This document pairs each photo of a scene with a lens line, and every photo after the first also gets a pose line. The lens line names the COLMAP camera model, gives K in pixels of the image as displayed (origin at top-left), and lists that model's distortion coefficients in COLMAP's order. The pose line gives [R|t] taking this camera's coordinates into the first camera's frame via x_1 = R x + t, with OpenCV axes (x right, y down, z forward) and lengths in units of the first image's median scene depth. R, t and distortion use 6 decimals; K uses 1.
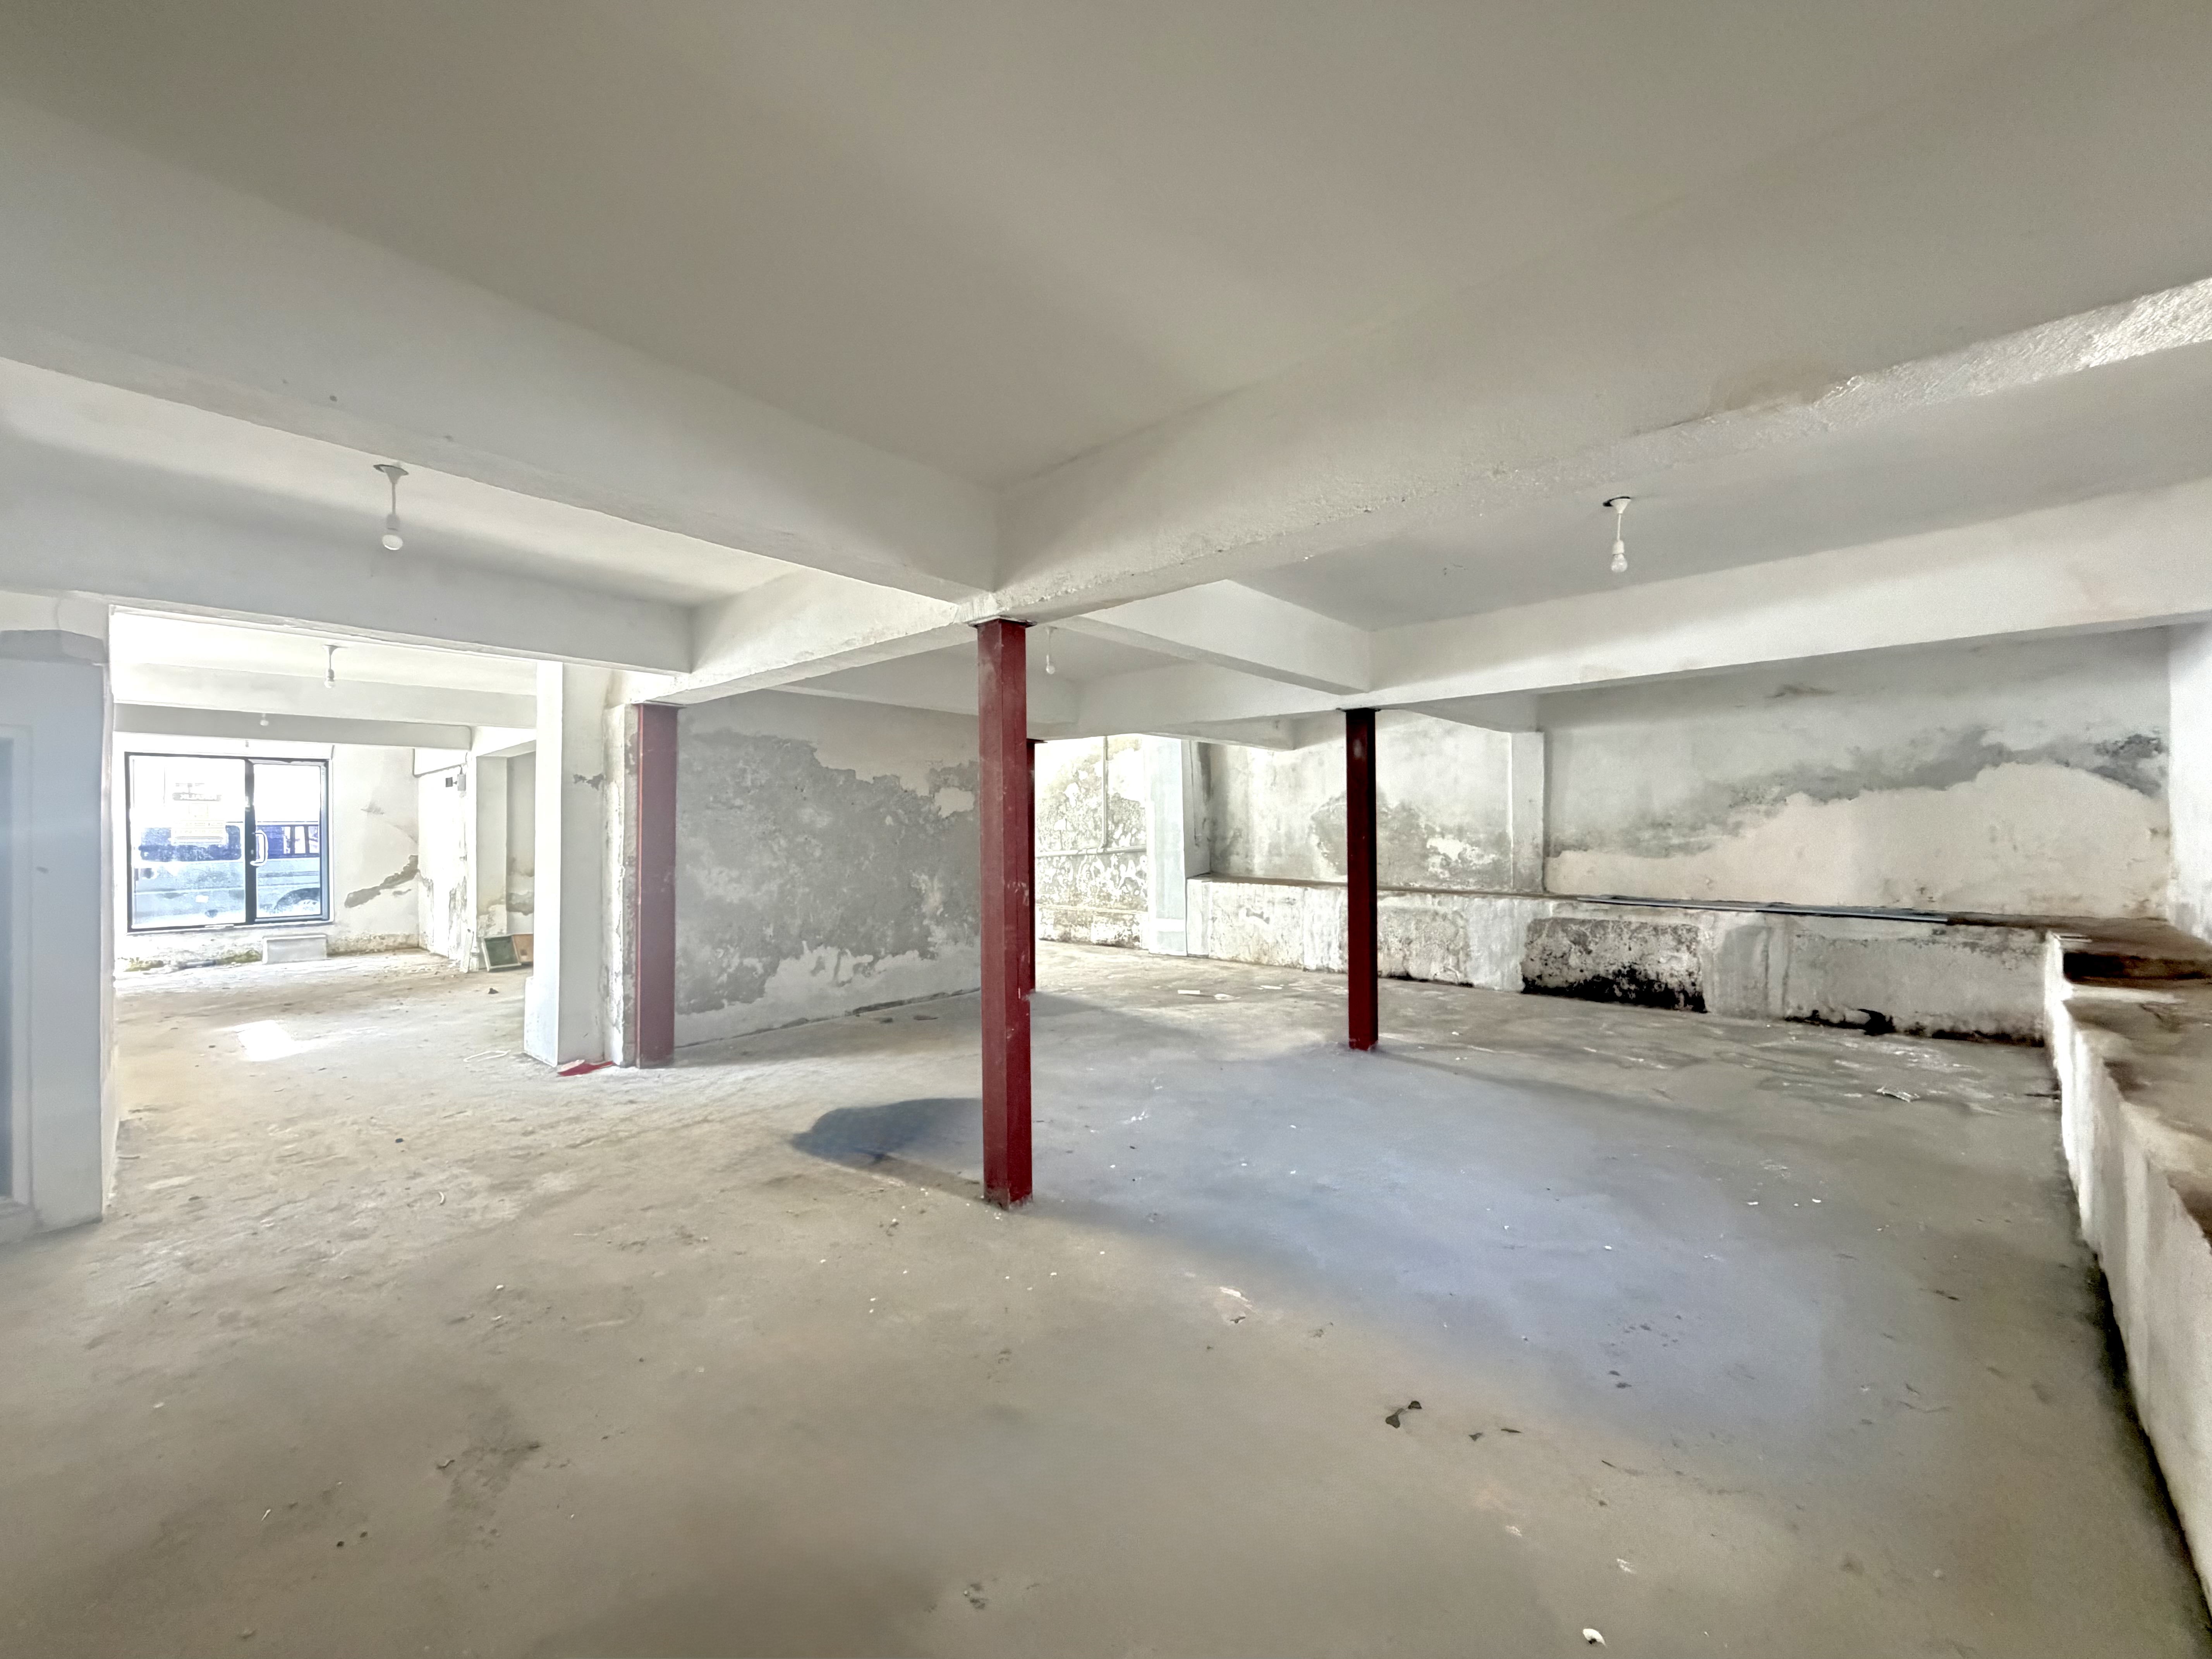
lens RADIAL K [[881.8, 0, 1106.0], [0, 881.8, 829.5], [0, 0, 1]] dist [-0.000944, 0.000008]
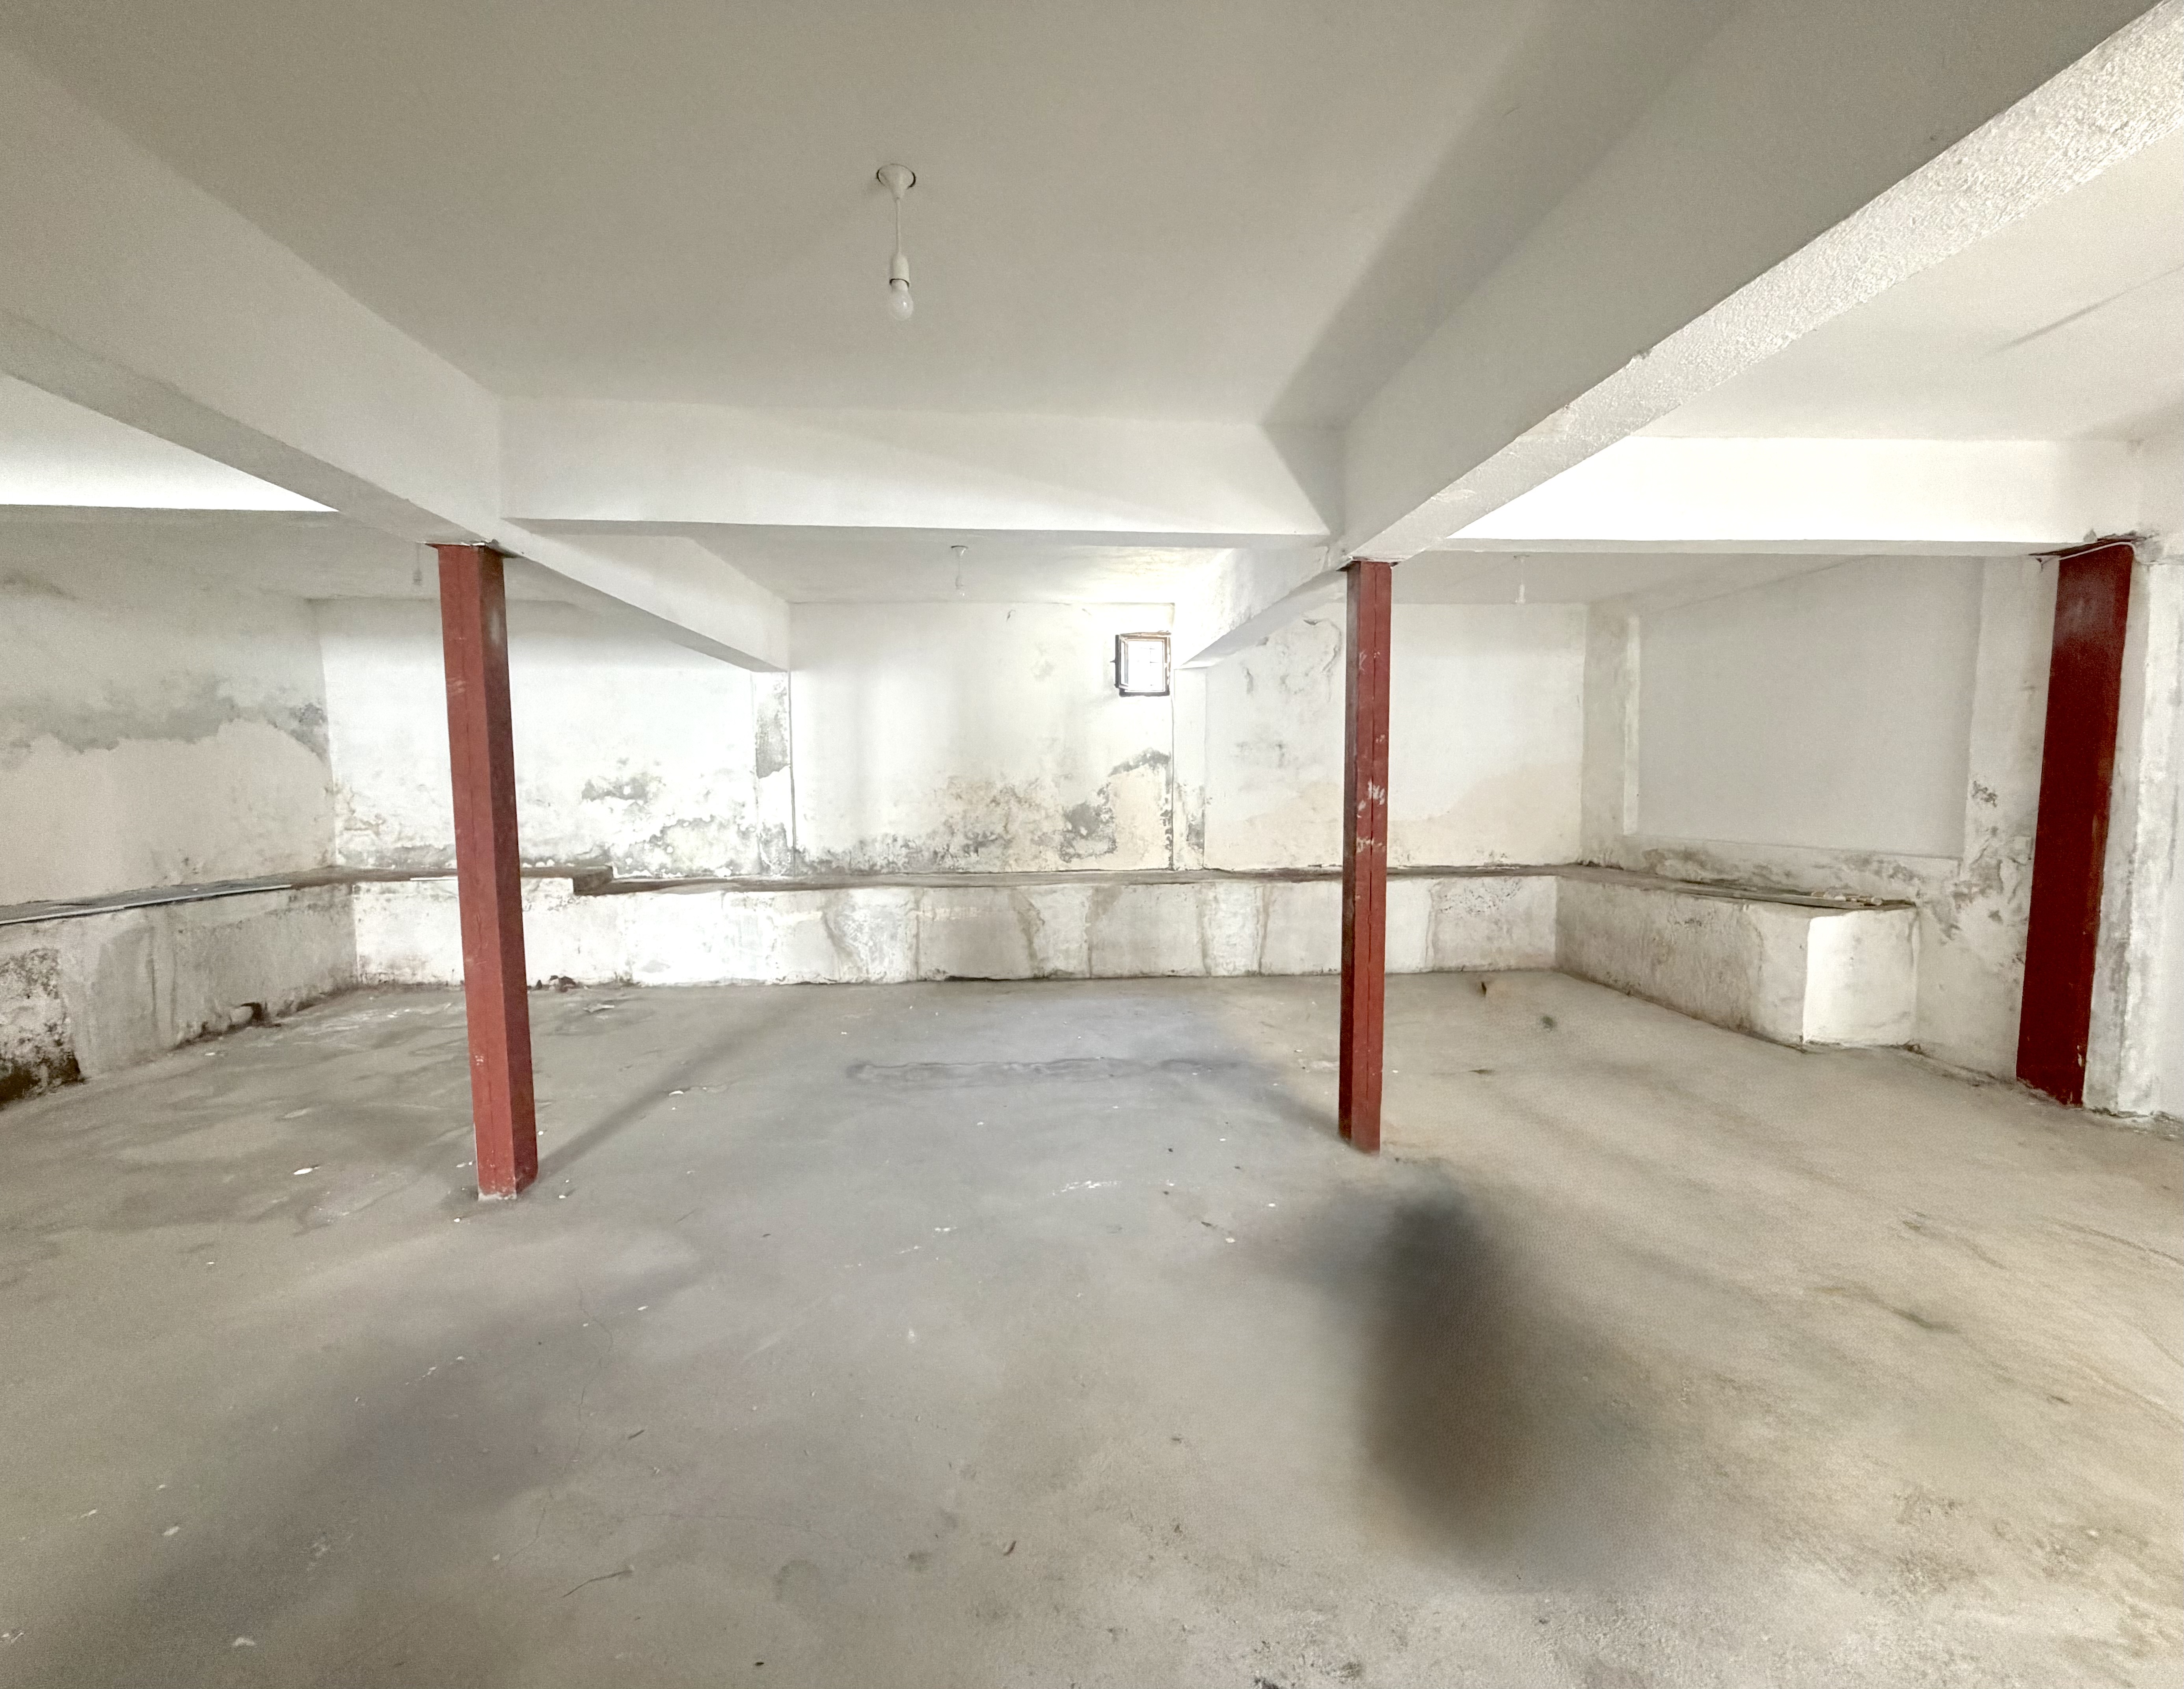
lens RADIAL K [[937.1, 0, 1092.0], [0, 937.1, 844.5], [0, 0, 1]] dist [0.000274, 0.000104]
pose [[-0.735137, -0.030160, 0.677247, -0.322515], [0.017681, 0.997817, 0.063629, 0.010670], [-0.677688, 0.058751, -0.732999, 1.079296]]
